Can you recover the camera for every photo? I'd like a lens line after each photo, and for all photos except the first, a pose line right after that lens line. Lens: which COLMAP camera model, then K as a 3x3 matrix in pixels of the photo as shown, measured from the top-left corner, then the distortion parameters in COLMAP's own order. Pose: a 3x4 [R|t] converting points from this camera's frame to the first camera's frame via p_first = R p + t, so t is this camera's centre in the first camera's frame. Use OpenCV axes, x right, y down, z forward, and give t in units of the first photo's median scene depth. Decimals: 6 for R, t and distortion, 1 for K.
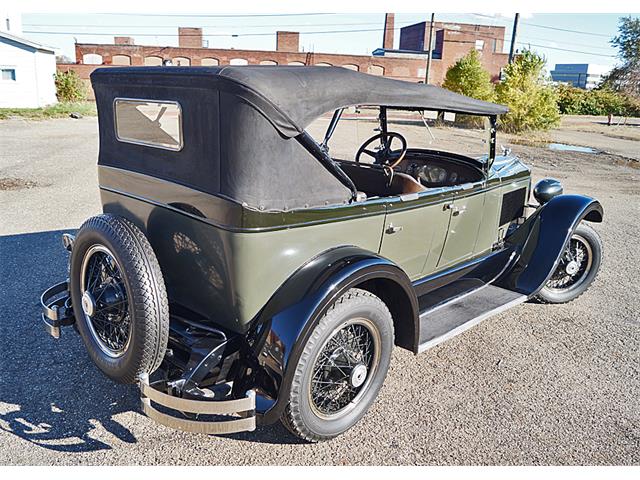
lens RADIAL K [[562.7, 0, 312.6], [0, 562.7, 247.8], [0, 0, 1]] dist [-0.059558, -0.003003]
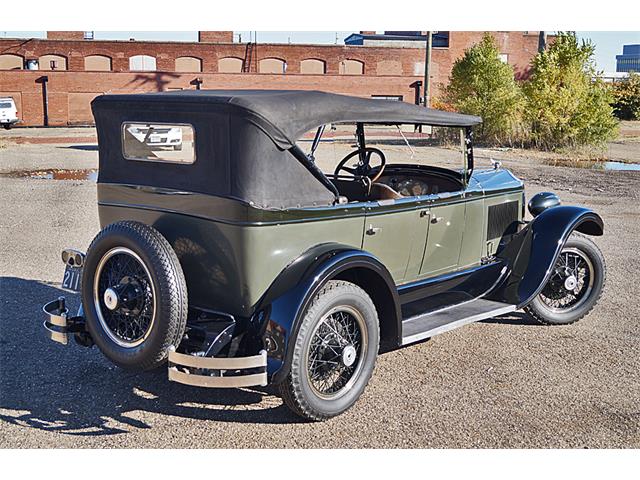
lens RADIAL K [[871.9, 0, 320.0], [0, 871.9, 240.0], [0, 0, 1]] dist [-0.011869, -0.010690]
pose [[0.997000, -0.040915, 0.065698, -0.068250], [0.048058, 0.992646, -0.111104, 0.156852], [-0.060669, 0.113928, 0.991635, -0.639699]]
